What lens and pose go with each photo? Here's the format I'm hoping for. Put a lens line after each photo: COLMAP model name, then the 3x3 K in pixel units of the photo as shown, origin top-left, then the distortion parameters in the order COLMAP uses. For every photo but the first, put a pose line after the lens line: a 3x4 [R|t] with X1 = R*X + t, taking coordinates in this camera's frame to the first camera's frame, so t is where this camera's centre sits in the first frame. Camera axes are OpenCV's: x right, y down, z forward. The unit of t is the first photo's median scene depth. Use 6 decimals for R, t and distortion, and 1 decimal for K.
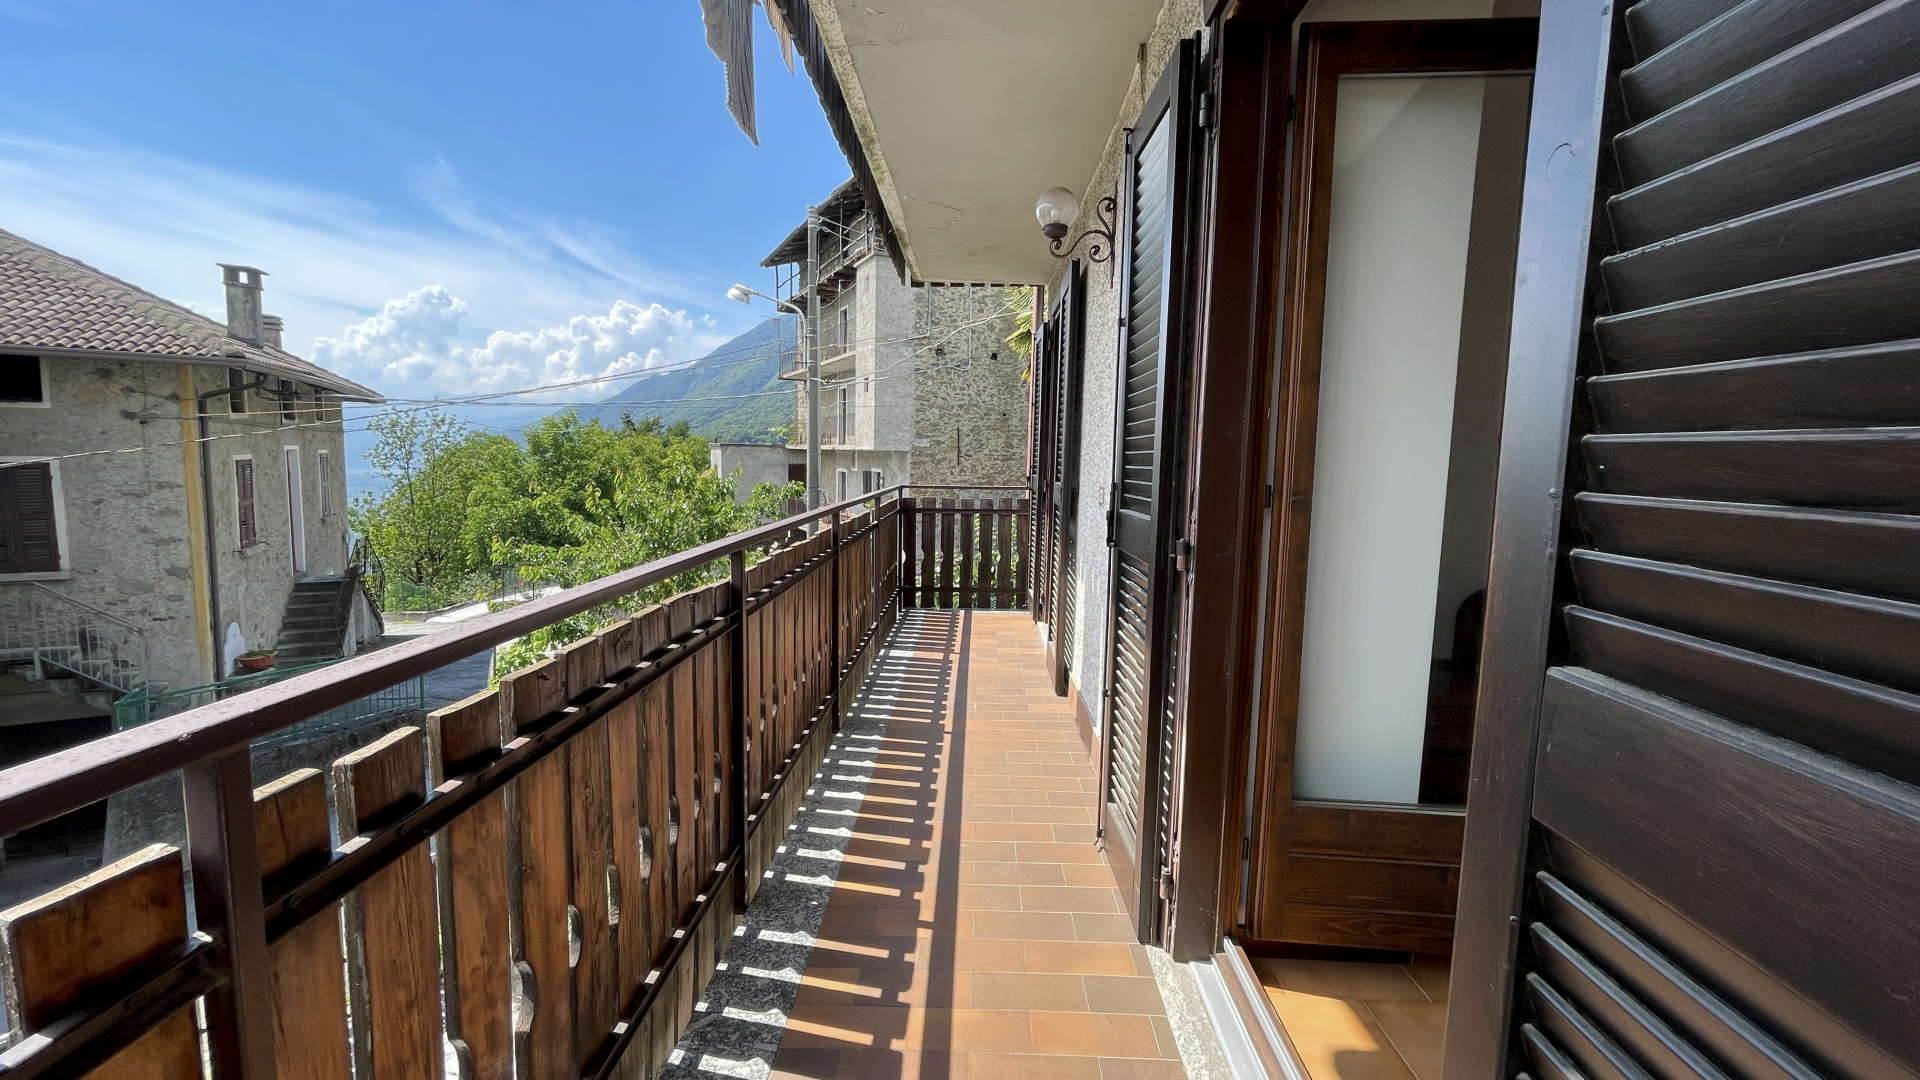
lens RADIAL K [[780.5, 0, 960.5], [0, 780.5, 547.7], [0, 0, 1]] dist [-0.009463, 0.004020]
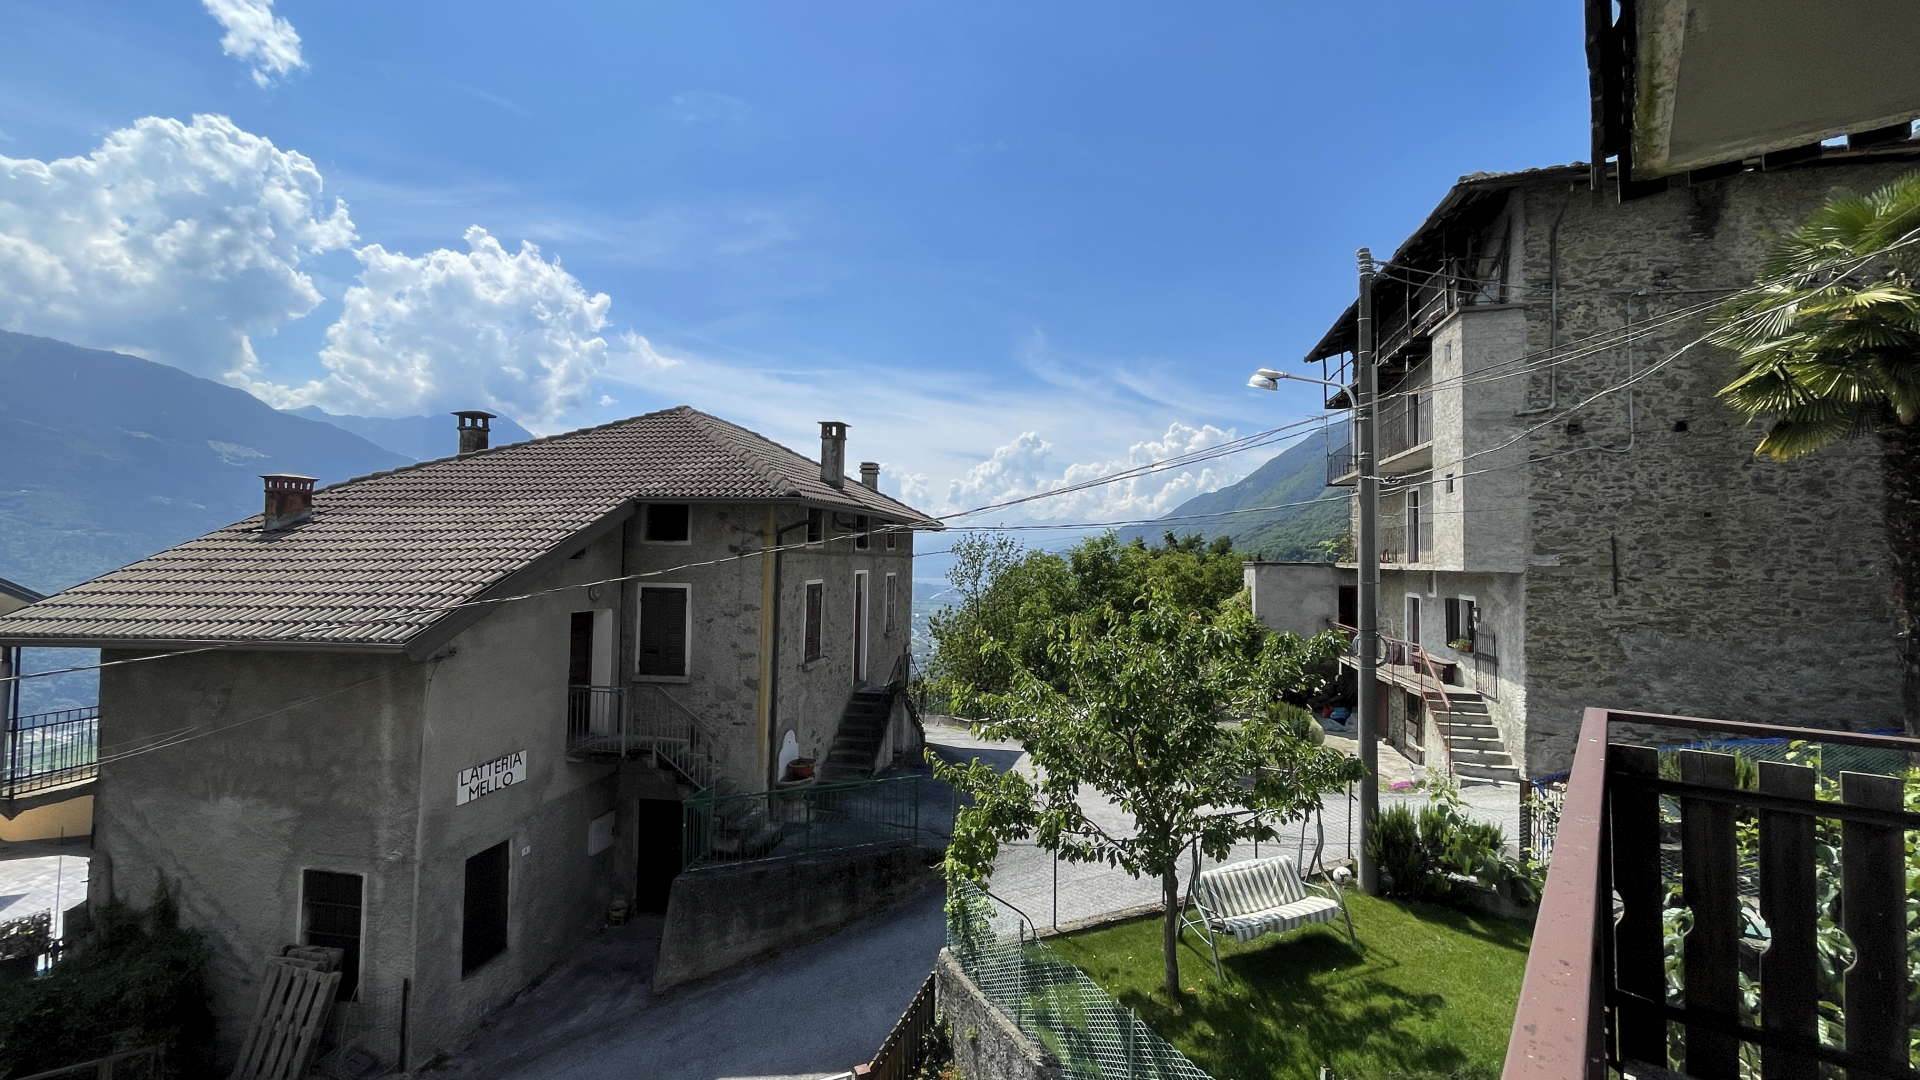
lens RADIAL K [[780.5, 0, 959.1], [0, 780.5, 532.9], [0, 0, 1]] dist [-0.009463, 0.004020]
pose [[0.780208, -0.032457, -0.624677, -0.033449], [-0.070237, 0.987792, -0.139049, -0.037740], [0.621564, 0.152363, 0.768404, 0.208567]]
